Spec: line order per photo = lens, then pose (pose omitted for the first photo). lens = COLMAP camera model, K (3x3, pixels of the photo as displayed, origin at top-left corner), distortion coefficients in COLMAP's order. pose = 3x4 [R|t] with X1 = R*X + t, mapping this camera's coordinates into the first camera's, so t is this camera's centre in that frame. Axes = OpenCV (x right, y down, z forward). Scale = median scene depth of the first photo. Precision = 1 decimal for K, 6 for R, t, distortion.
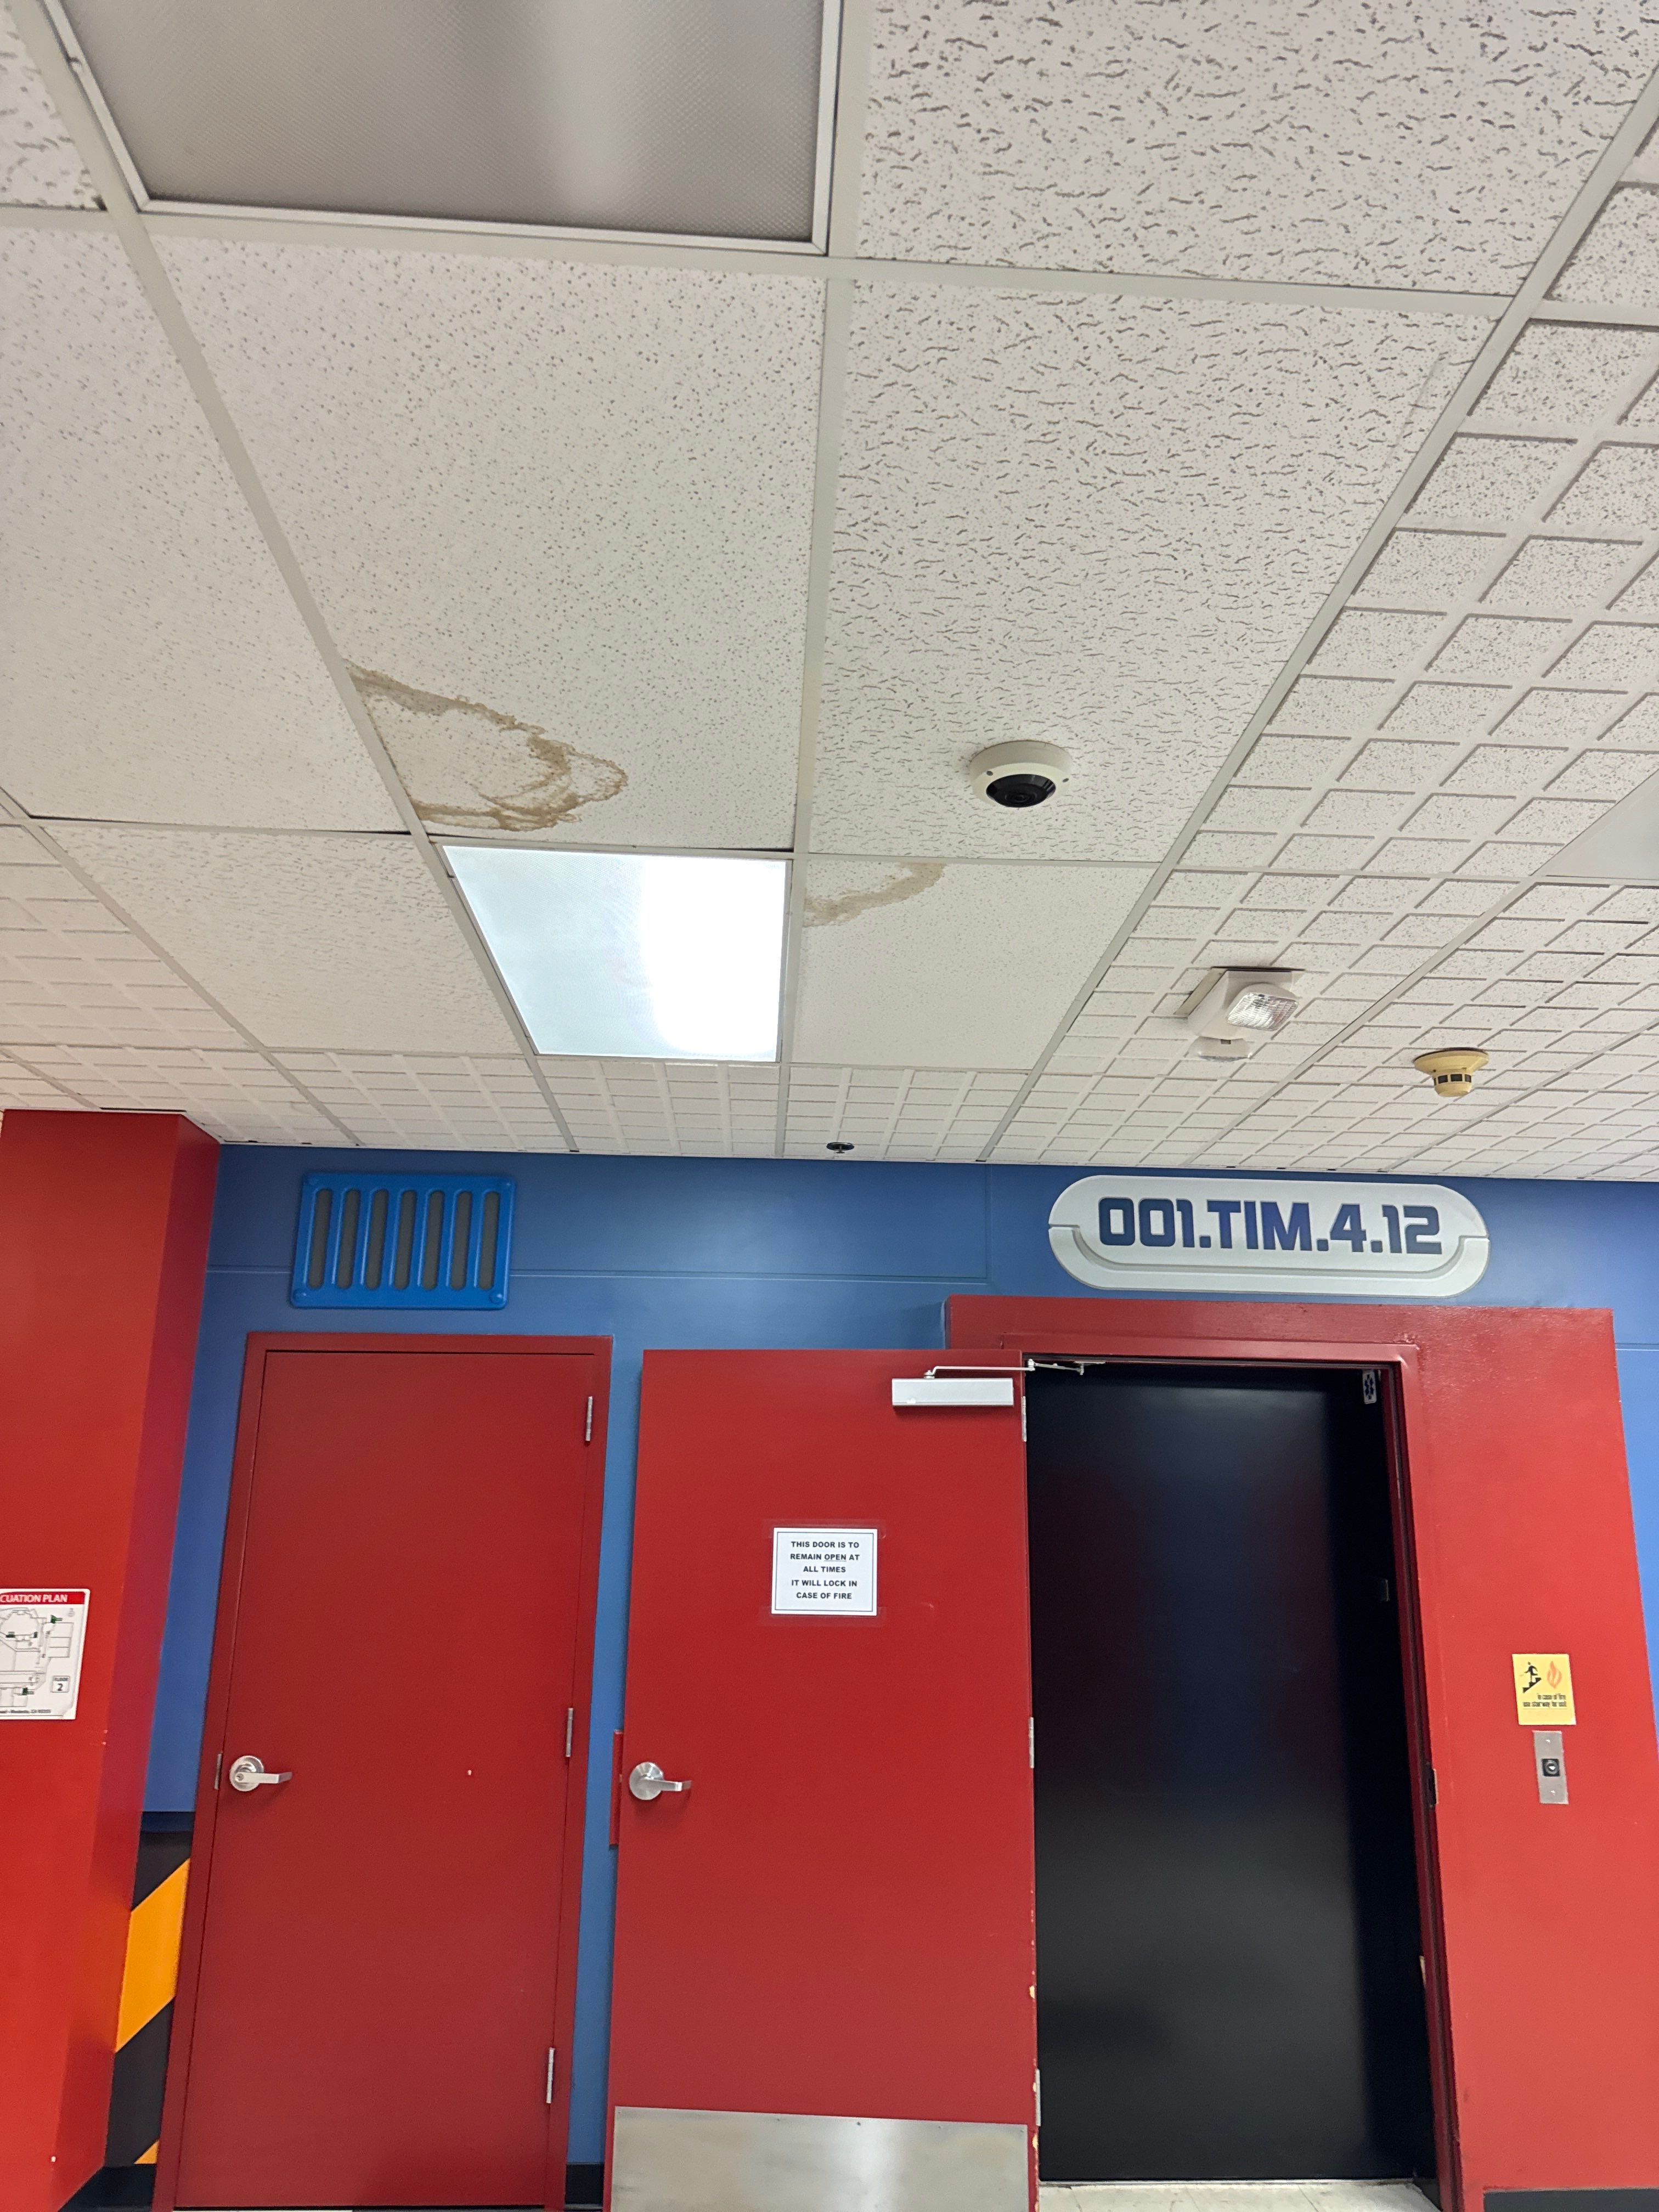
lens RADIAL K [[1540.0, 0, 825.6], [0, 1540.0, 1120.7], [0, 0, 1]] dist [0.066527, -0.074929]
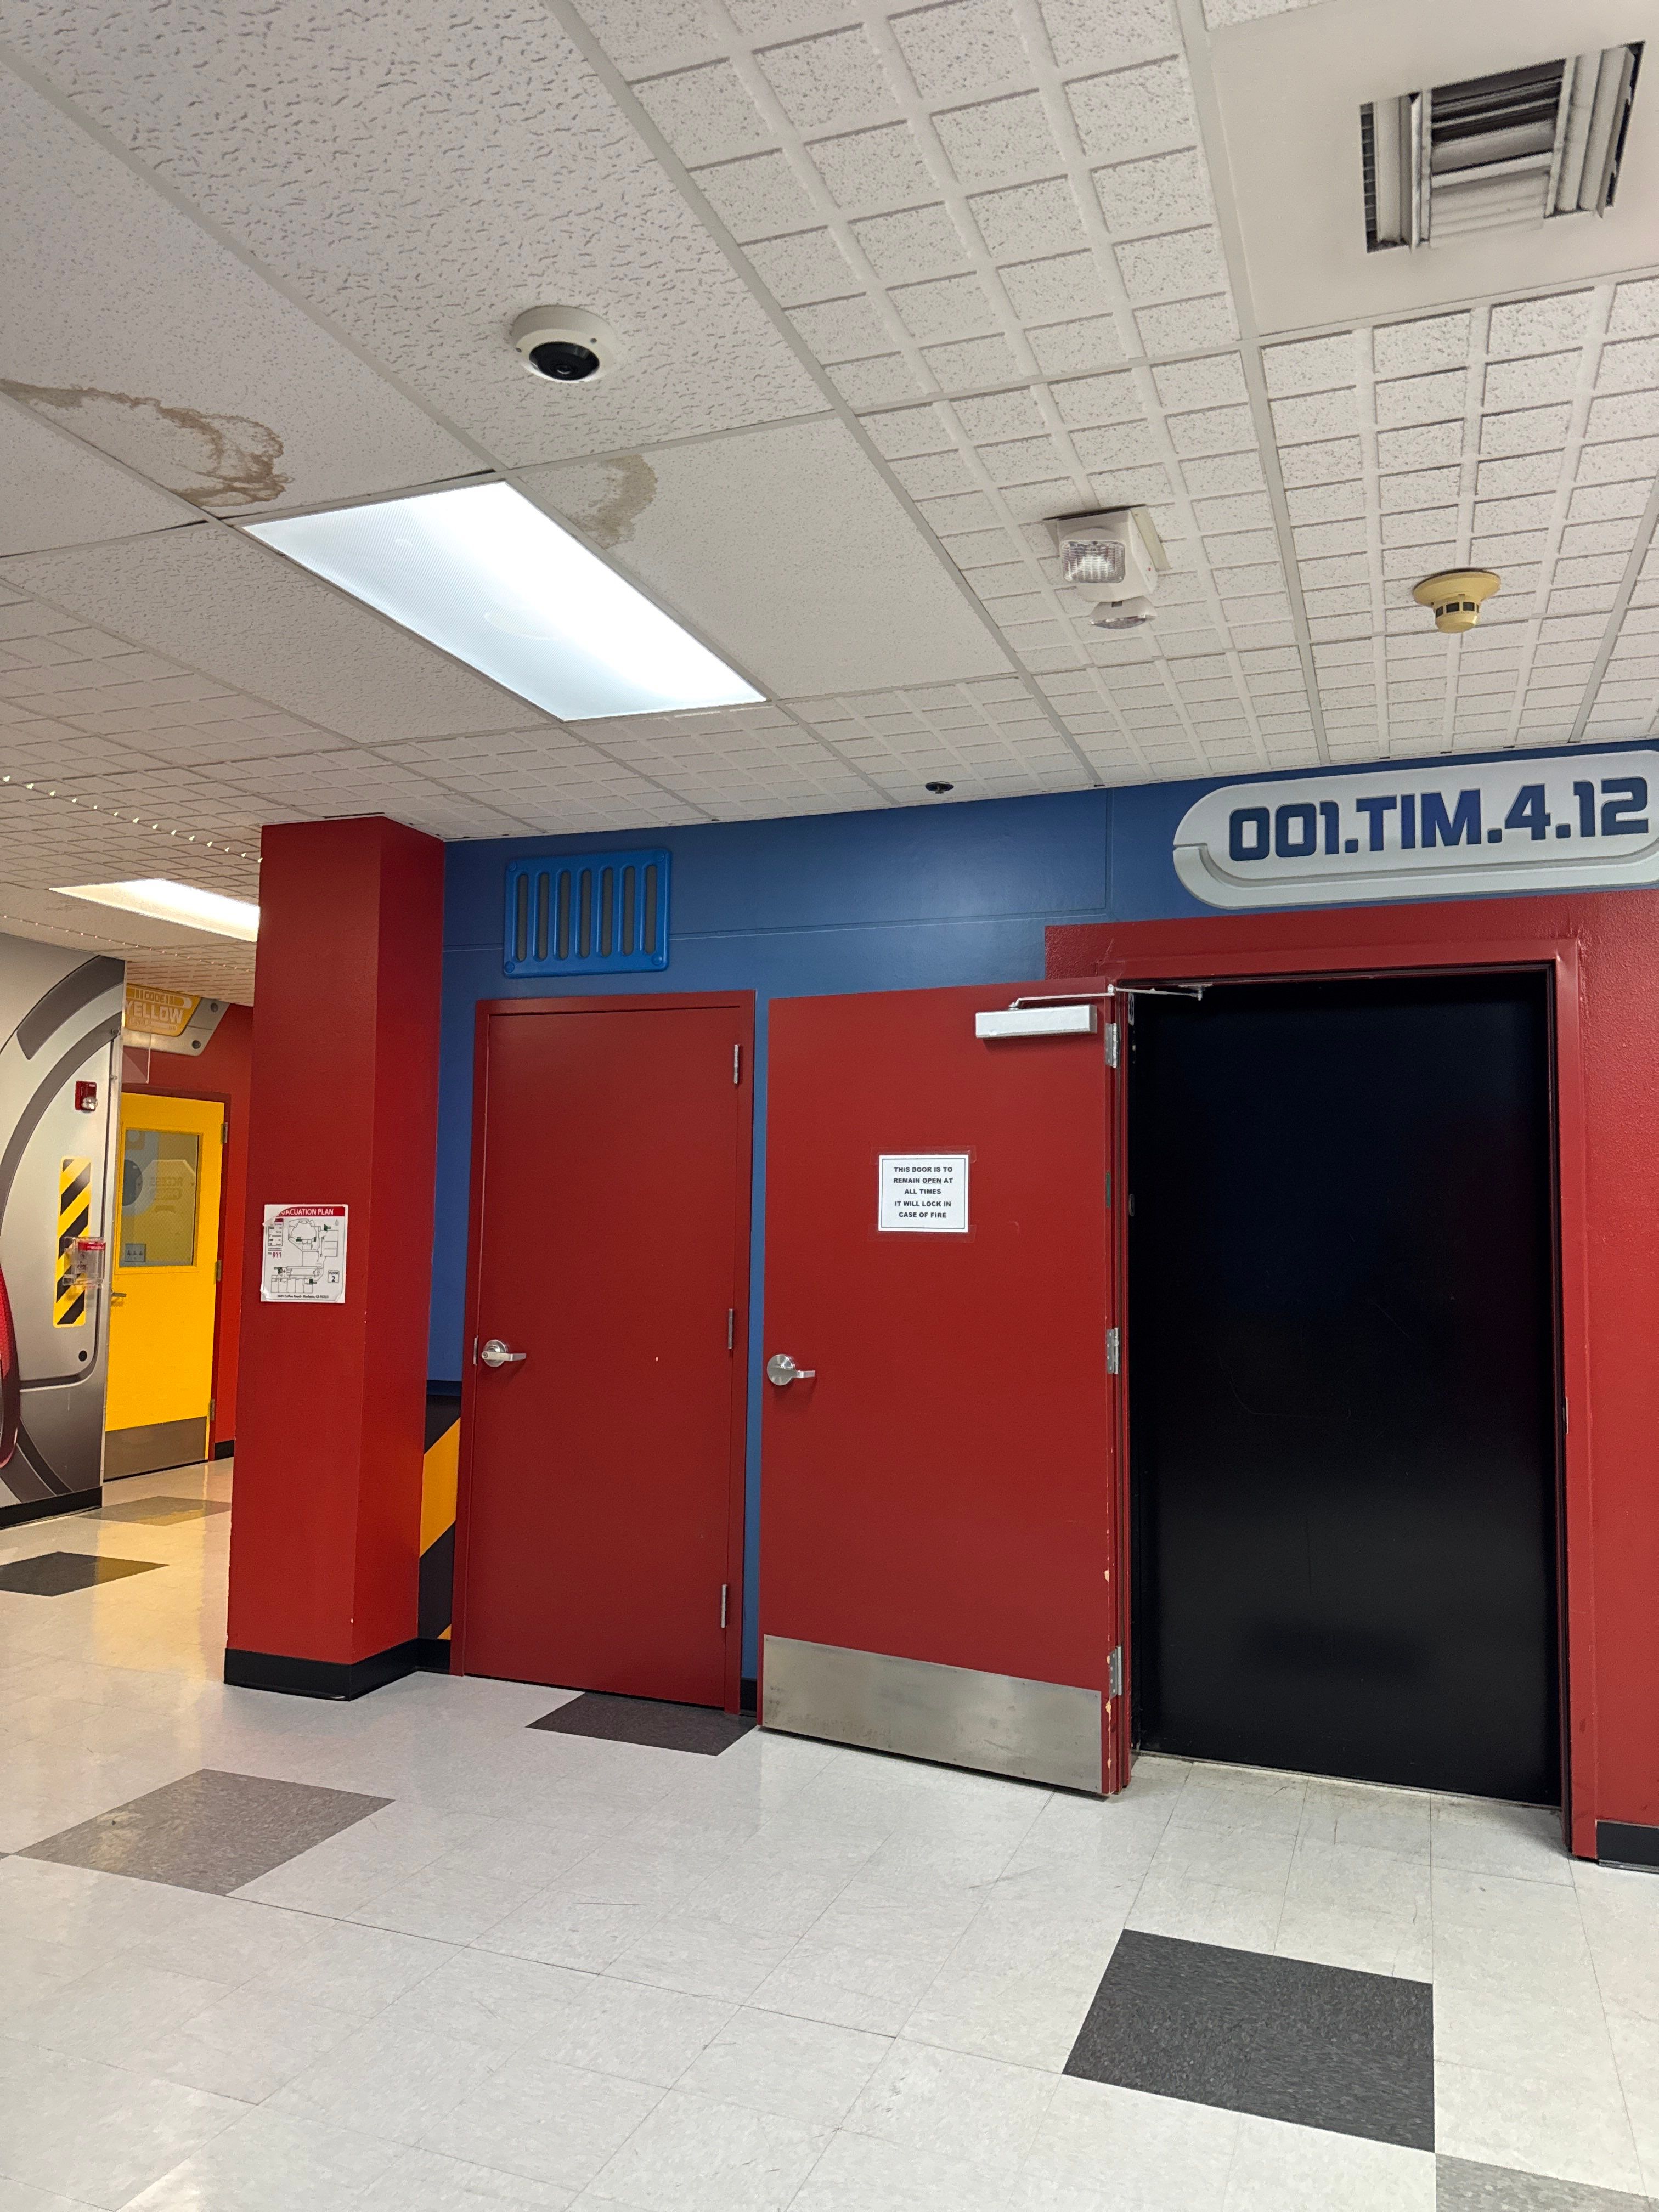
lens RADIAL K [[1522.4, 0, 833.4], [0, 1522.4, 1095.6], [0, 0, 1]] dist [0.106691, -0.182886]
pose [[0.915972, -0.031375, -0.400013, 0.324618], [0.098621, 0.983960, 0.148652, 0.058353], [0.388933, -0.175610, 0.904374, 0.043117]]
